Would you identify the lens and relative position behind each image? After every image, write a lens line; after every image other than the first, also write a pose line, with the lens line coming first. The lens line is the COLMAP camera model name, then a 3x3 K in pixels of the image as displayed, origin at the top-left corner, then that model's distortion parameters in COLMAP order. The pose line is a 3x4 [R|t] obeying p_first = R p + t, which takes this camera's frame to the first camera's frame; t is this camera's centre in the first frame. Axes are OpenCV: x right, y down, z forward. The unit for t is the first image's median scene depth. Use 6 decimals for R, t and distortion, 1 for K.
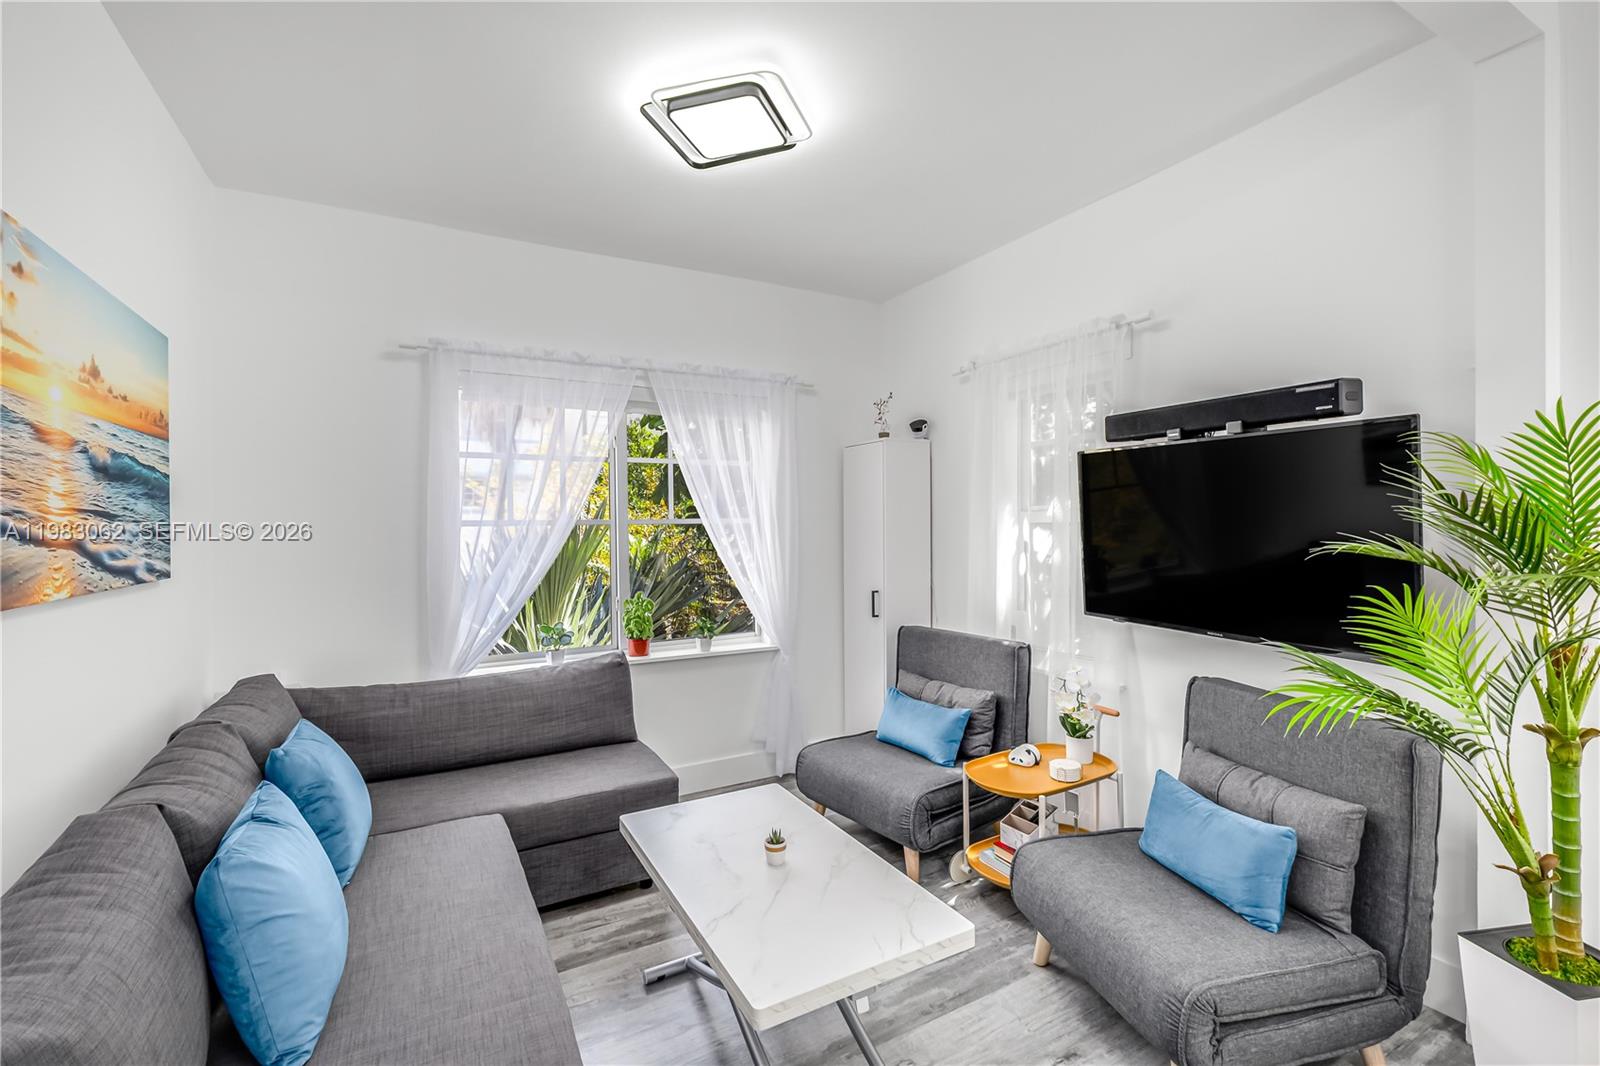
lens RADIAL K [[695.7, 0, 800.7], [0, 695.7, 523.8], [0, 0, 1]] dist [-0.003741, 0.000177]
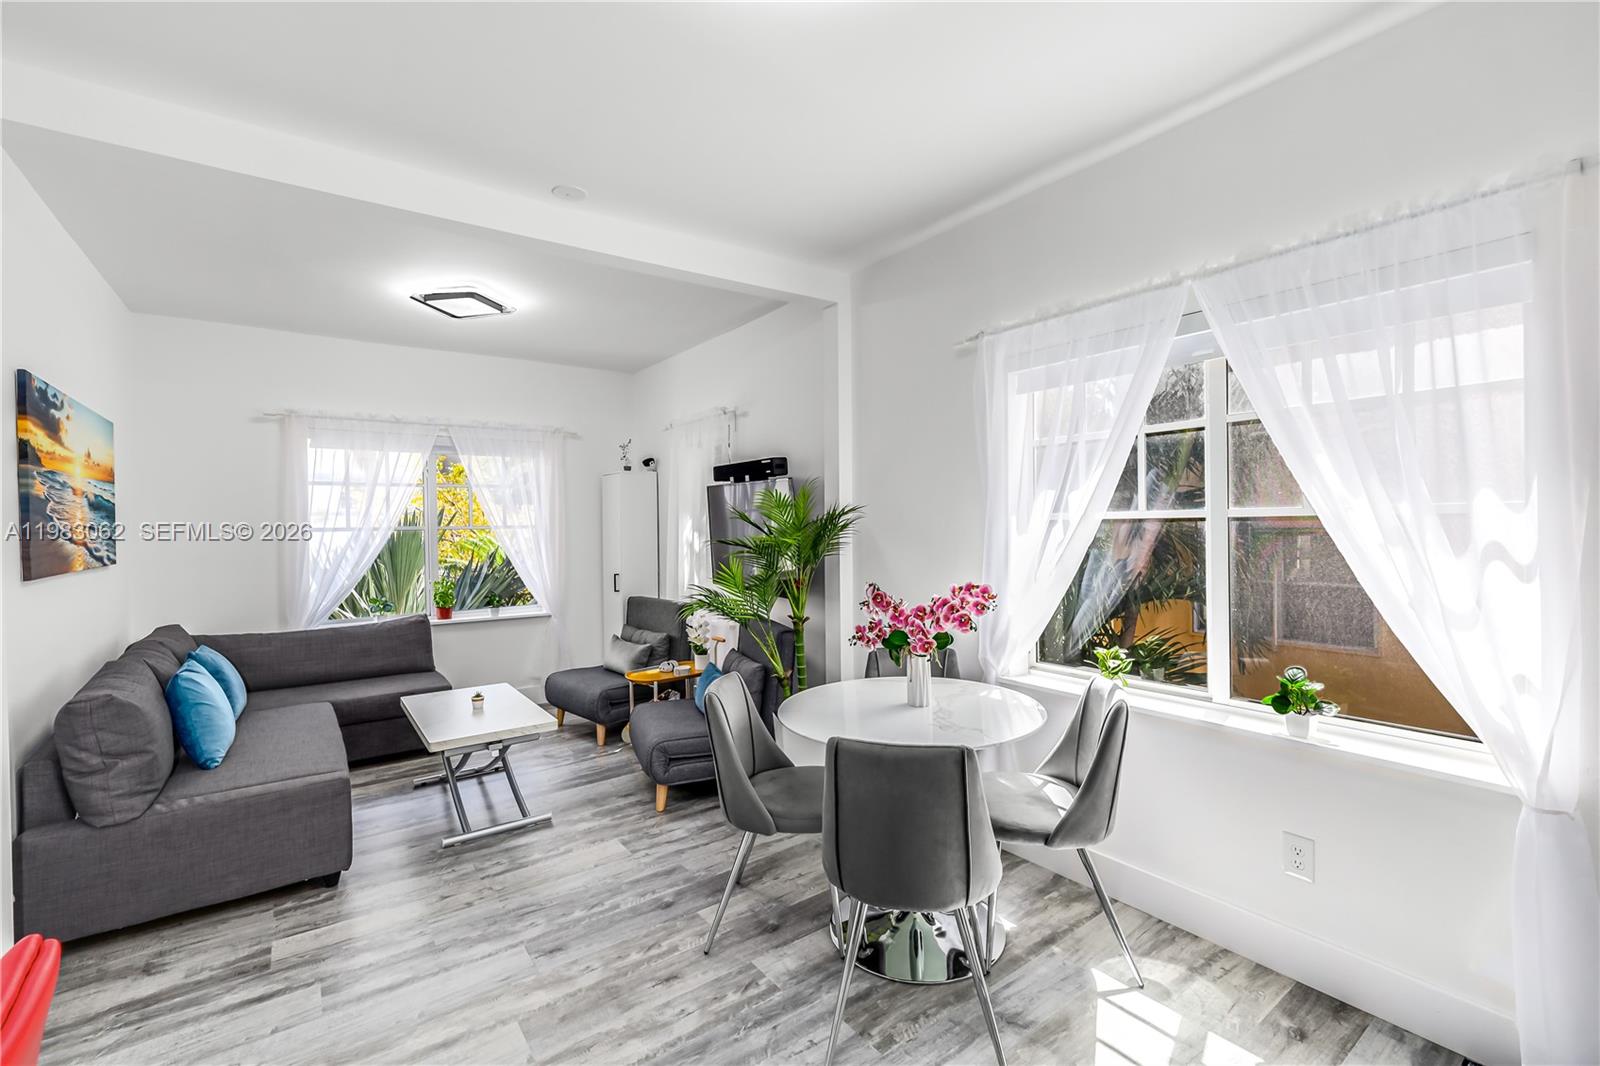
lens RADIAL K [[695.7, 0, 806.7], [0, 695.7, 527.7], [0, 0, 1]] dist [-0.003741, 0.000177]
pose [[0.991251, -0.004635, 0.131912, 0.437618], [0.004060, 0.999981, 0.004631, -0.010178], [-0.131931, -0.004055, 0.991251, -0.727242]]
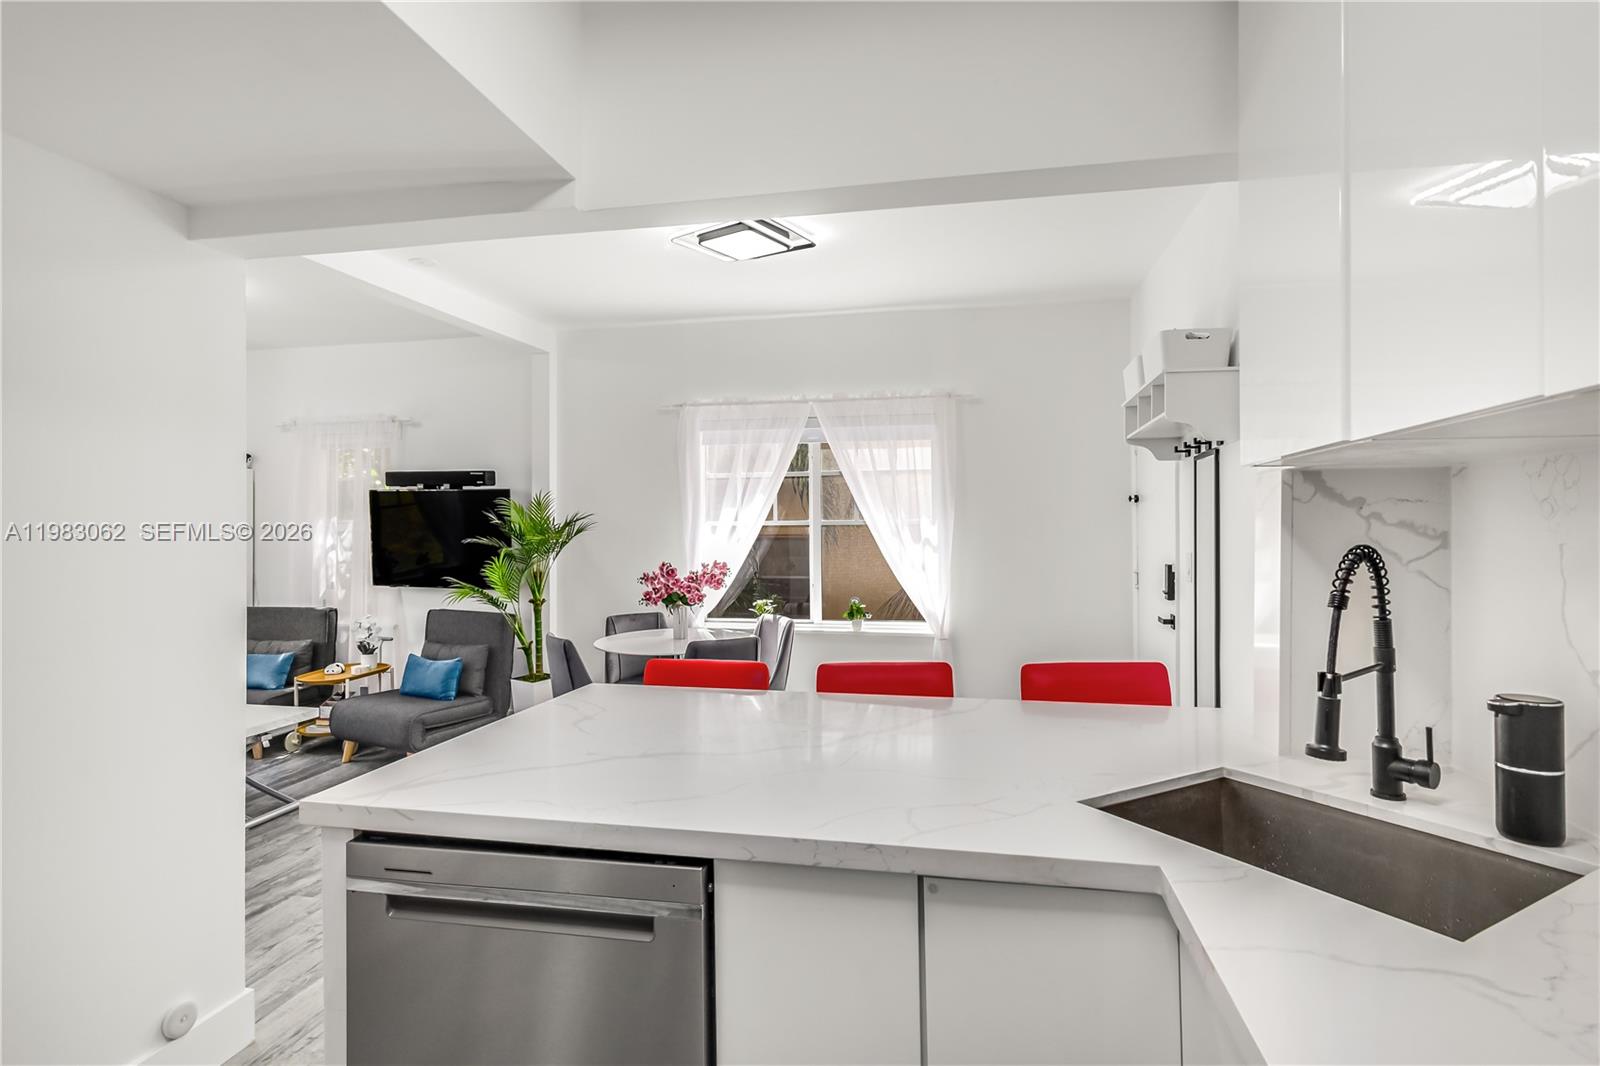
lens RADIAL K [[825.4, 0, 815.4], [0, 825.4, 523.8], [0, 0, 1]] dist [-0.003045, -0.000557]
pose [[0.644776, 0.007419, 0.764335, -0.465686], [-0.000386, 0.999956, -0.009380, -0.001538], [-0.764371, 0.005753, 0.644751, -1.204355]]
